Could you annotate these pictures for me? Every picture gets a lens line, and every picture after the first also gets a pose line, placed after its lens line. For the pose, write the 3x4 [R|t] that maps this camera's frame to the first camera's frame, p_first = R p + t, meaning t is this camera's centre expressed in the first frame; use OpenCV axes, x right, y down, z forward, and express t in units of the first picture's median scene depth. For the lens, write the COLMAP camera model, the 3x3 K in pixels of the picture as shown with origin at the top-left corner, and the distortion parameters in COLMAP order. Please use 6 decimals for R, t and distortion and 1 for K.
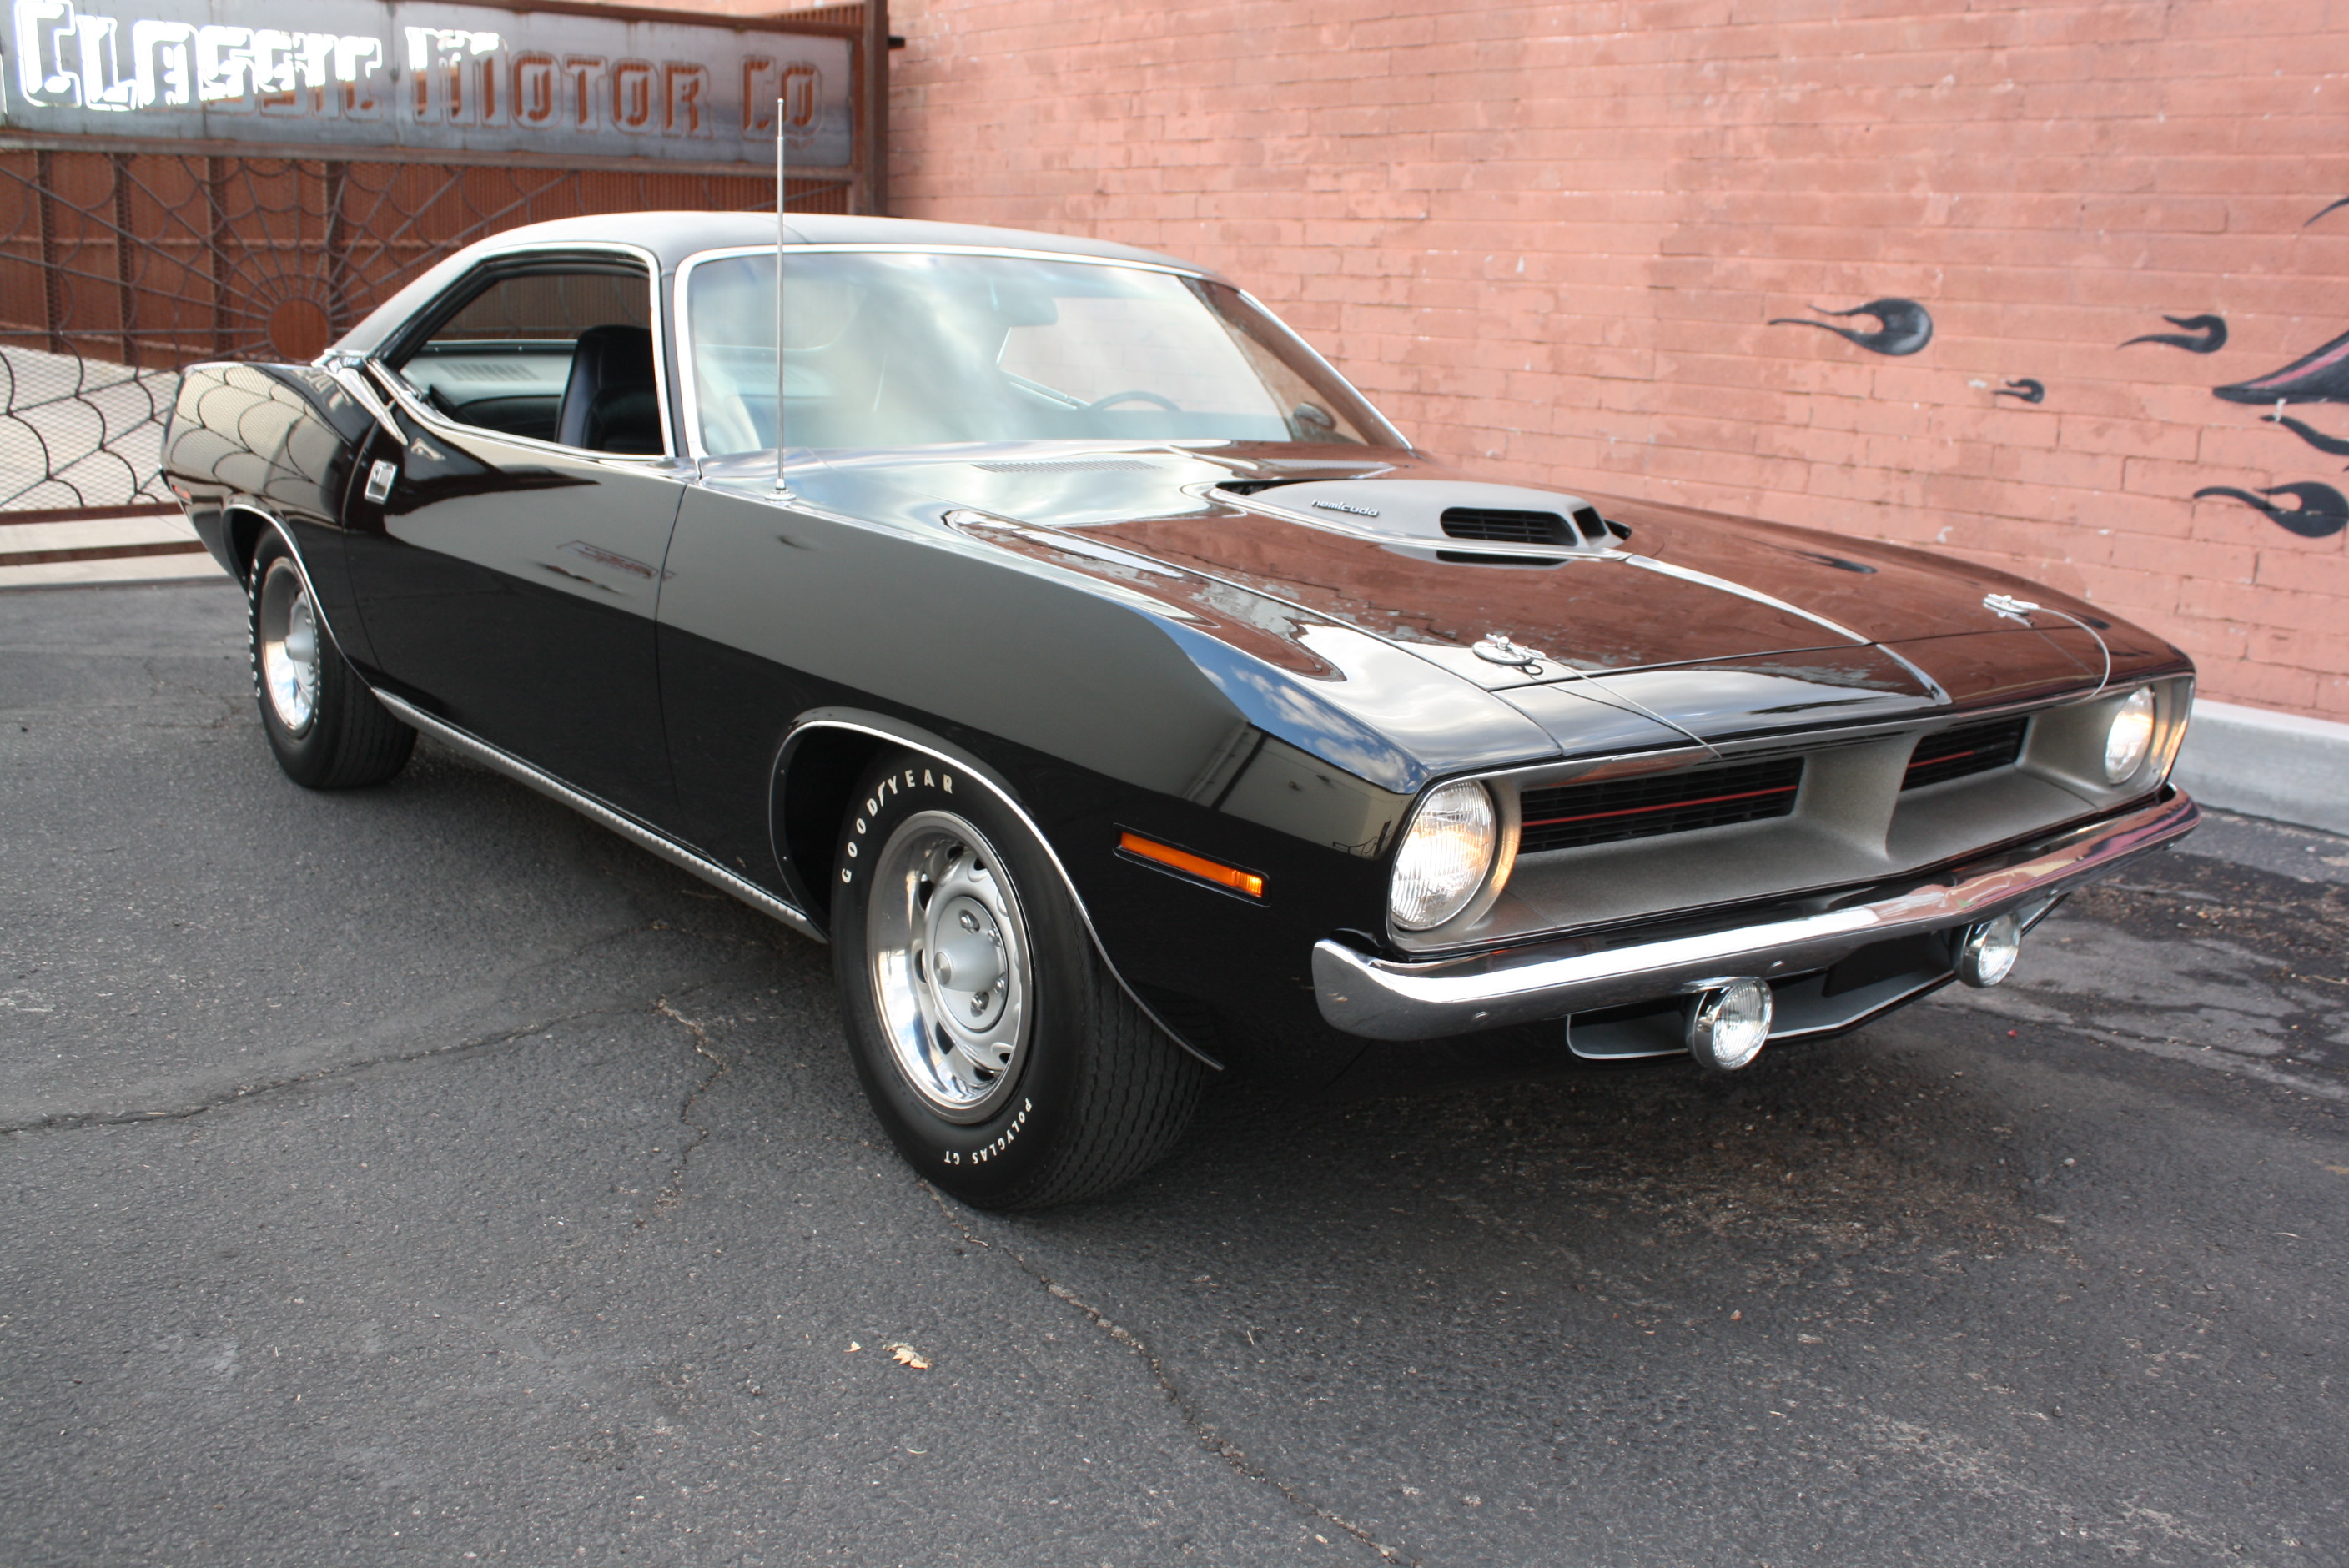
lens RADIAL K [[2173.8, 0, 1198.6], [0, 2173.8, 771.7], [0, 0, 1]] dist [-0.153878, 0.150080]
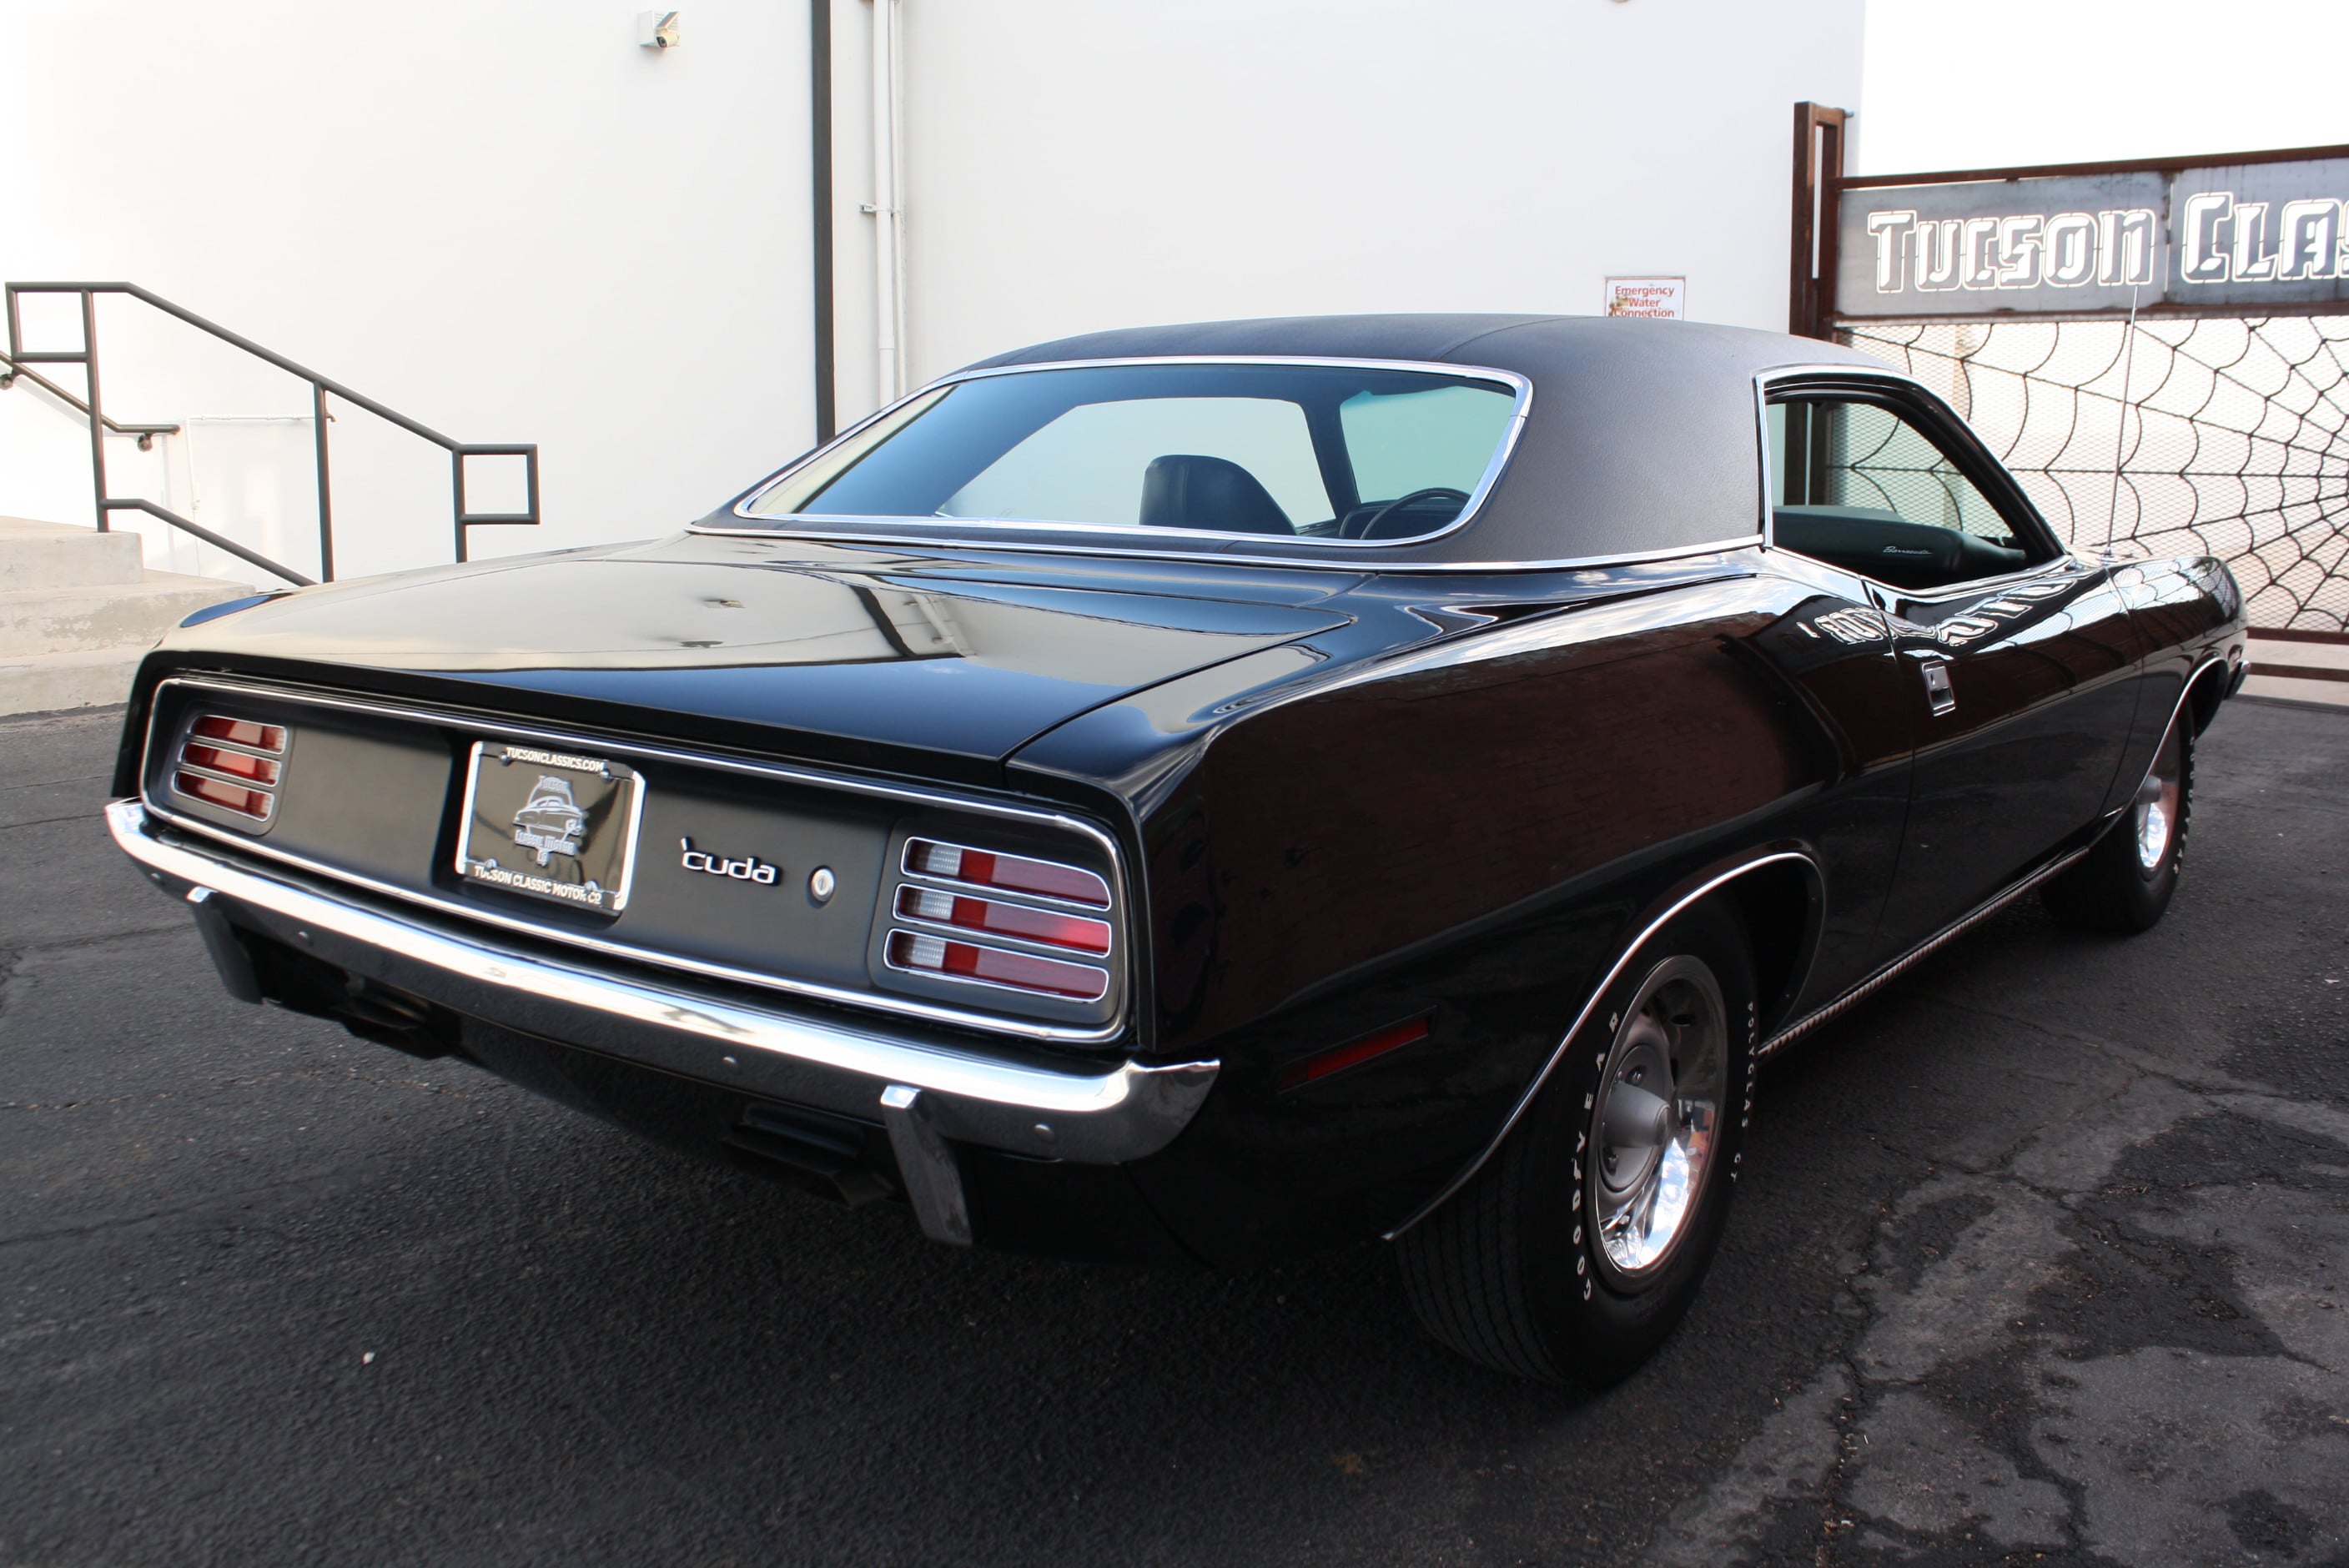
lens RADIAL K [[2070.2, 0, 1175.2], [0, 2070.2, 783.1], [0, 0, 1]] dist [-0.151597, 0.112182]
pose [[0.095677, 0.142186, -0.985205, 0.615014], [-0.217110, 0.968897, 0.118748, -0.059761], [0.971447, 0.202537, 0.123571, 0.402794]]
